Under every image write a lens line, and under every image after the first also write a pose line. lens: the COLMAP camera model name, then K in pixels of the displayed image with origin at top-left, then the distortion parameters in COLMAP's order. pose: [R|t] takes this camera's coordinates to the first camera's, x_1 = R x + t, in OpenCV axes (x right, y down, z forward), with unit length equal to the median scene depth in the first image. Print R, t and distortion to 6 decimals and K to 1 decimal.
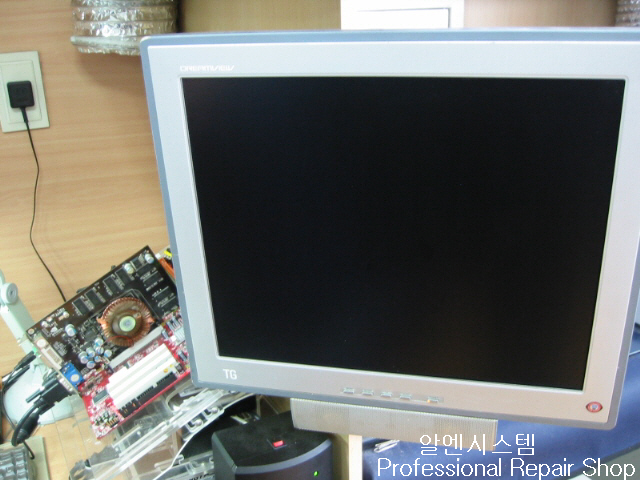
lens RADIAL K [[679.8, 0, 320.0], [0, 679.8, 240.0], [0, 0, 1]] dist [-0.080655, 0.008897]
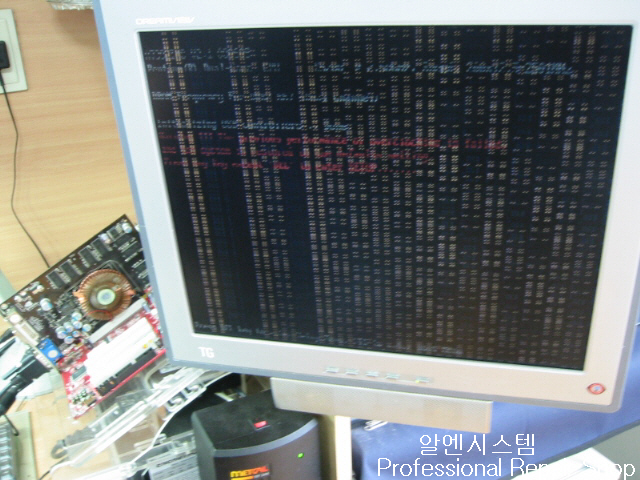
lens RADIAL K [[679.8, 0, 320.0], [0, 679.8, 240.0], [0, 0, 1]] dist [-0.080655, 0.008897]
pose [[0.999828, -0.008793, -0.016322, 0.033744], [0.009726, 0.998268, 0.058027, -0.008342], [0.015783, -0.058176, 0.998182, 0.062846]]
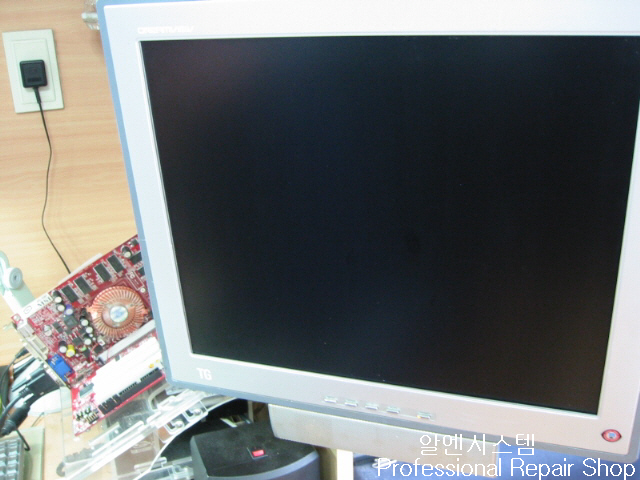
lens RADIAL K [[679.8, 0, 320.0], [0, 679.8, 240.0], [0, 0, 1]] dist [-0.080655, 0.008897]
pose [[0.994872, 0.031041, -0.096260, 0.085285], [-0.030748, 0.999517, 0.004523, 0.007948], [0.096354, -0.001540, 0.995346, 0.092973]]
